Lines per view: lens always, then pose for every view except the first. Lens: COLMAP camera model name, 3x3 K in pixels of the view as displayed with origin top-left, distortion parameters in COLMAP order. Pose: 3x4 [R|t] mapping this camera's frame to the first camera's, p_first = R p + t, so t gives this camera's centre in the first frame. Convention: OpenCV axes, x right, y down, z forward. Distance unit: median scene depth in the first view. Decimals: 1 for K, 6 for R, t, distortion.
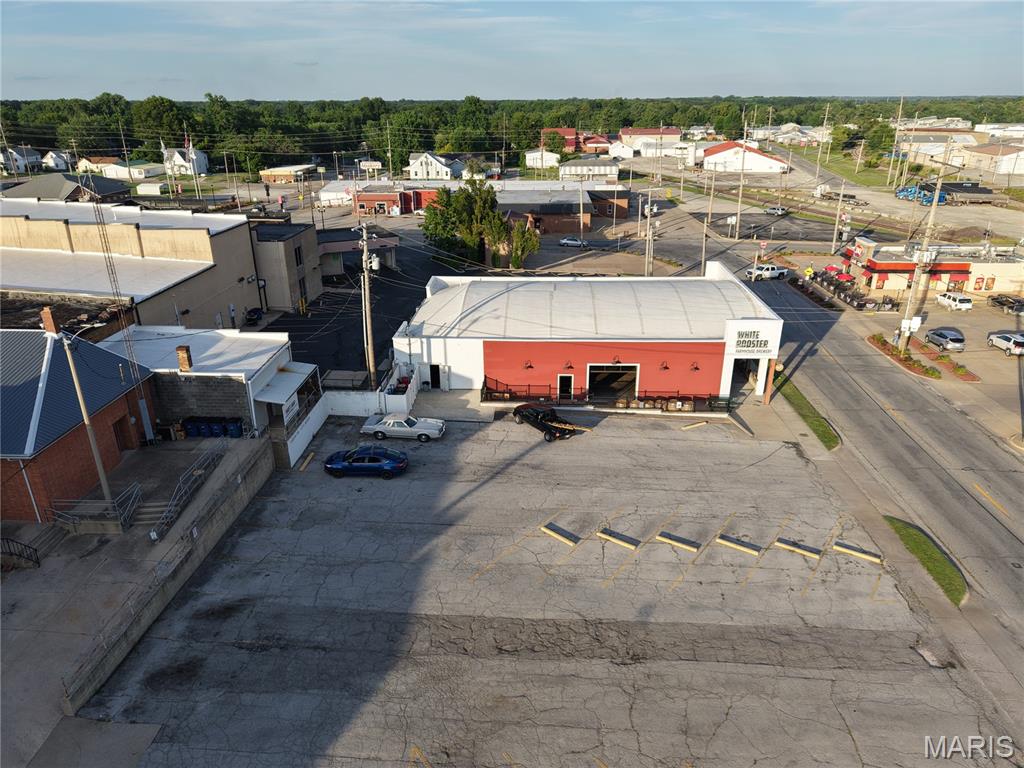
lens RADIAL K [[685.6, 0, 514.8], [0, 685.6, 389.6], [0, 0, 1]] dist [0.024013, -0.022840]
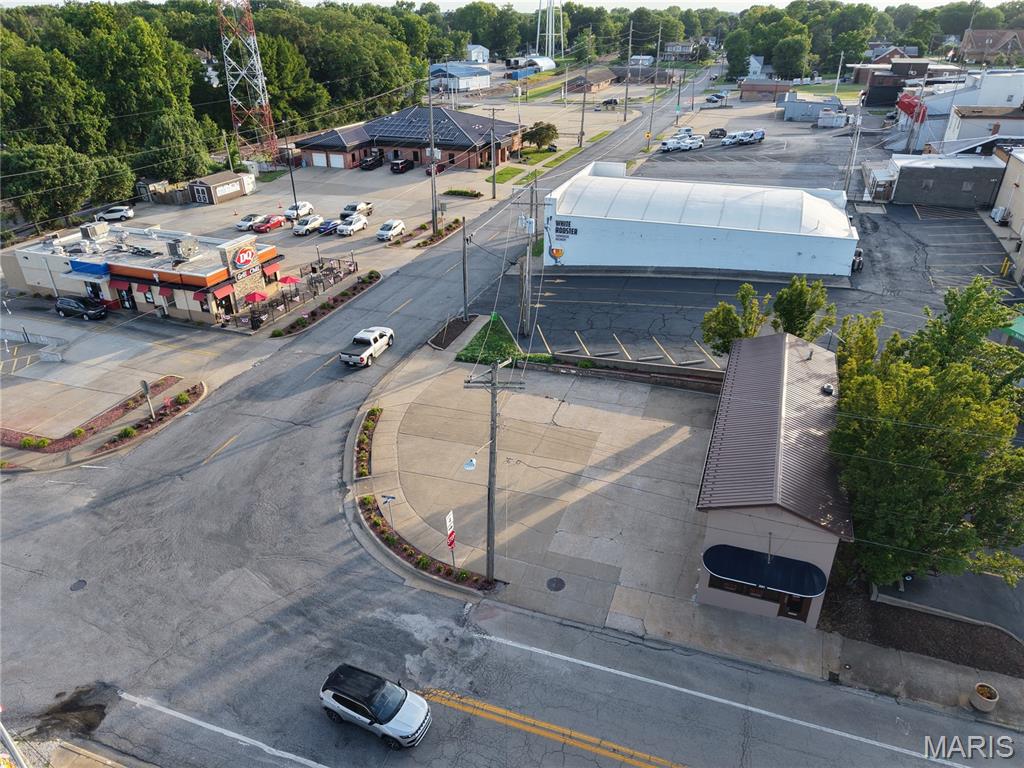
lens RADIAL K [[685.6, 0, 514.8], [0, 685.6, 389.6], [0, 0, 1]] dist [0.024013, -0.022840]
pose [[-0.954381, -0.135497, 0.266080, 0.023908], [0.123544, 0.632068, 0.765001, -0.532544], [-0.271836, 0.762975, -0.586493, 1.236294]]
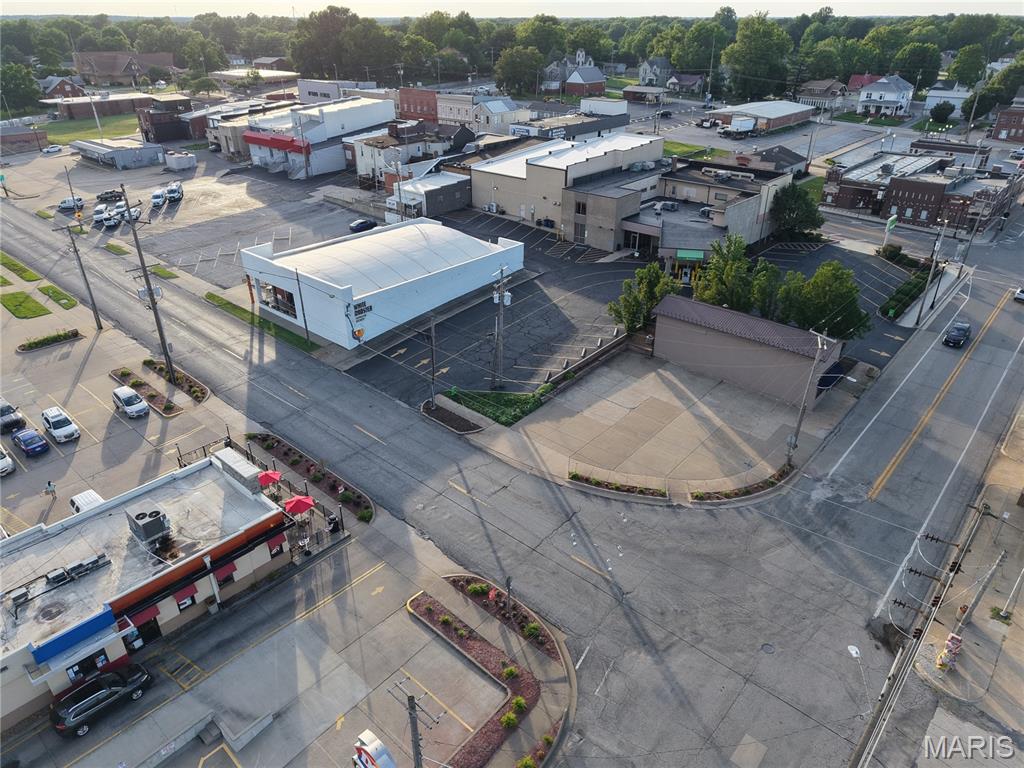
lens RADIAL K [[685.6, 0, 514.8], [0, 685.6, 389.6], [0, 0, 1]] dist [0.024013, -0.022840]
pose [[-0.626981, 0.374734, -0.682986, 0.612303], [-0.301267, 0.691867, 0.656169, -0.571566], [0.718424, 0.617167, -0.320893, 1.099826]]
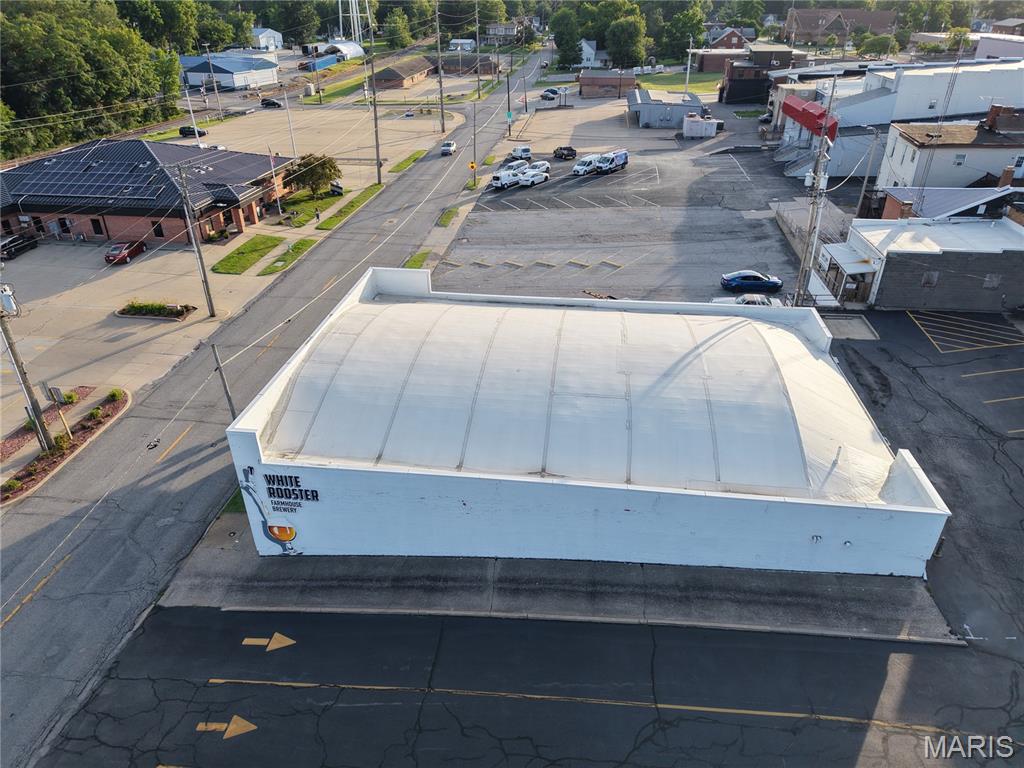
lens RADIAL K [[685.6, 0, 514.8], [0, 685.6, 389.6], [0, 0, 1]] dist [0.024013, -0.022840]
pose [[-0.997057, -0.032196, 0.069573, 0.063885], [0.036028, 0.604277, 0.795960, -0.361596], [-0.067668, 0.796124, -0.601338, 0.832810]]
